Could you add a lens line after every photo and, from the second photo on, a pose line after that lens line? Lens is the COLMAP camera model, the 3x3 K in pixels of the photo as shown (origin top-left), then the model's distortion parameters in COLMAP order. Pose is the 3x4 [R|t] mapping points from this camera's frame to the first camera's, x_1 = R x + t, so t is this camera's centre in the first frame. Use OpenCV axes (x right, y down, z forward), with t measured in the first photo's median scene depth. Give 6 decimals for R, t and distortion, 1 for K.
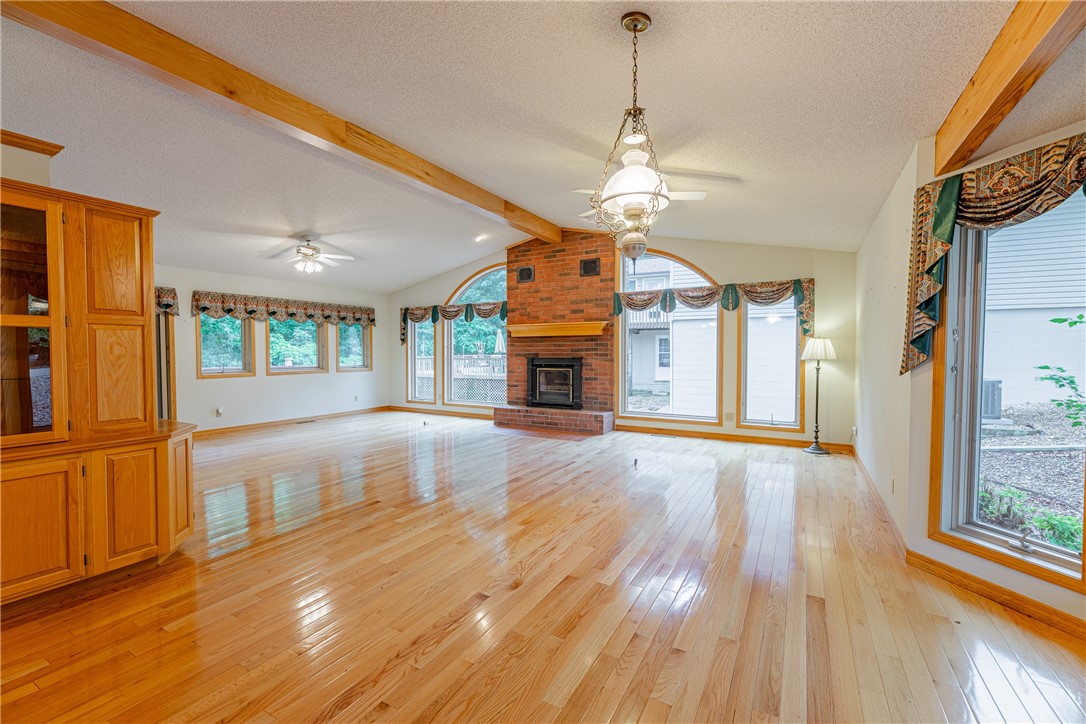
lens RADIAL K [[454.3, 0, 543.0], [0, 454.3, 362.0], [0, 0, 1]] dist [-0.000326, -0.000151]
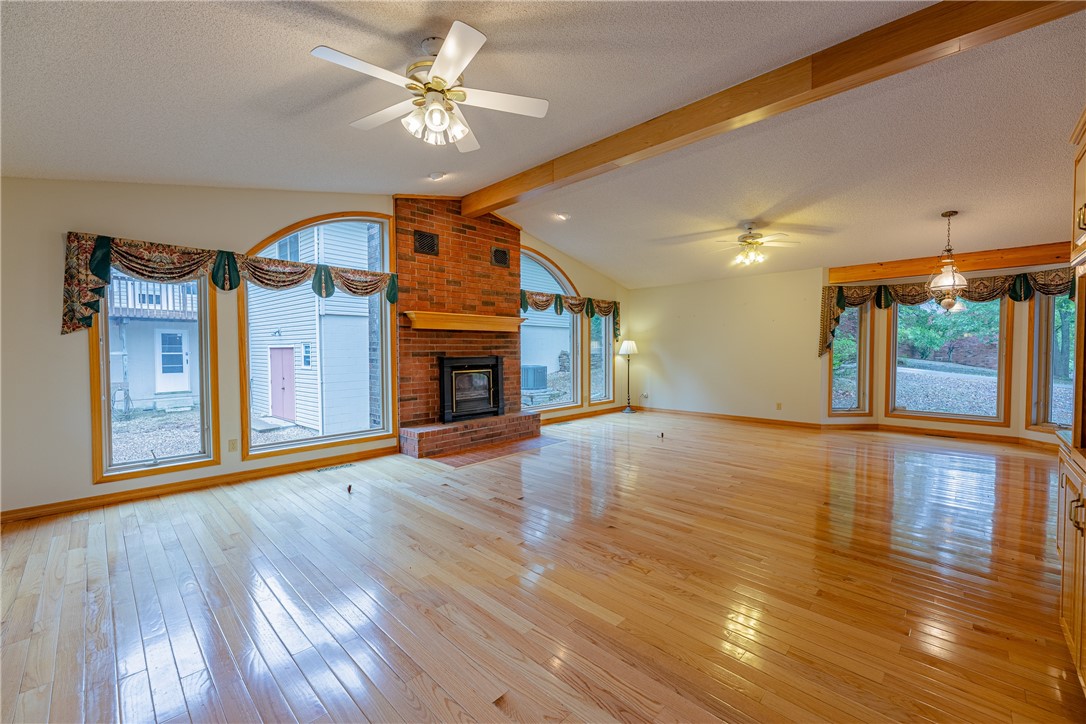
lens RADIAL K [[437.9, 0, 543.0], [0, 437.9, 362.0], [0, 0, 1]] dist [-0.000591, 0.000858]
pose [[0.243008, -0.027339, 0.969639, -0.730754], [0.027700, 0.999391, 0.021236, -0.013958], [-0.969629, 0.021699, 0.243617, 0.704031]]
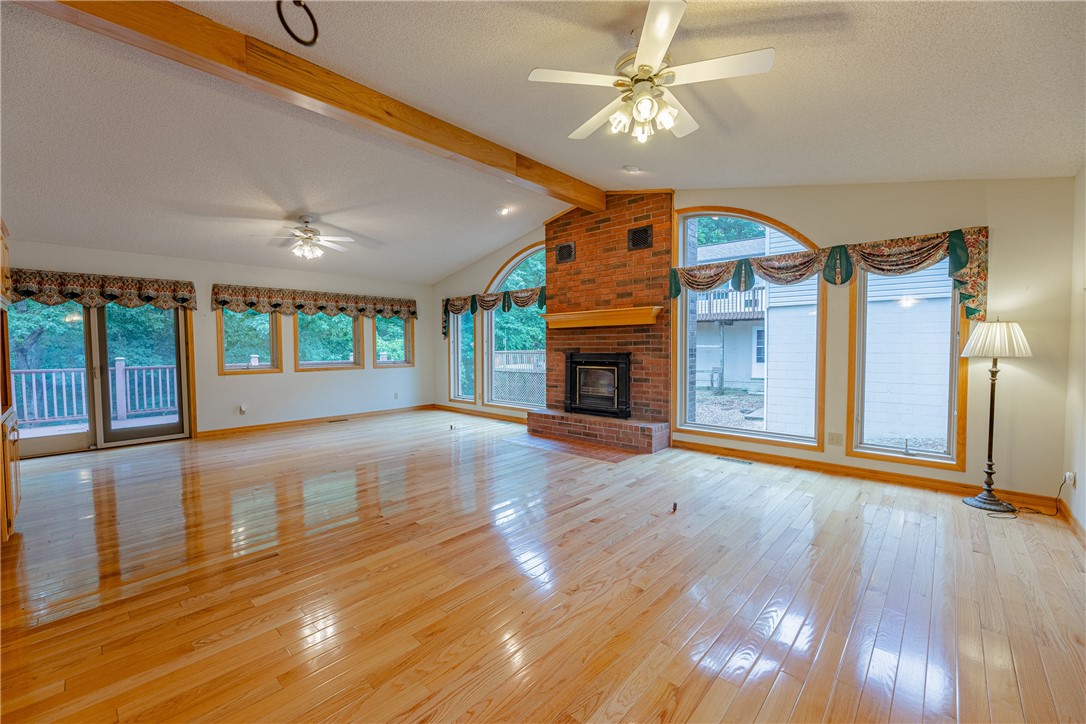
lens RADIAL K [[440.0, 0, 543.0], [0, 440.0, 362.0], [0, 0, 1]] dist [0.000781, -0.000618]
pose [[0.975575, 0.004200, -0.219627, 0.107350], [-0.001096, 0.999898, 0.014255, -0.004968], [0.219665, -0.013666, 0.975480, 0.218060]]
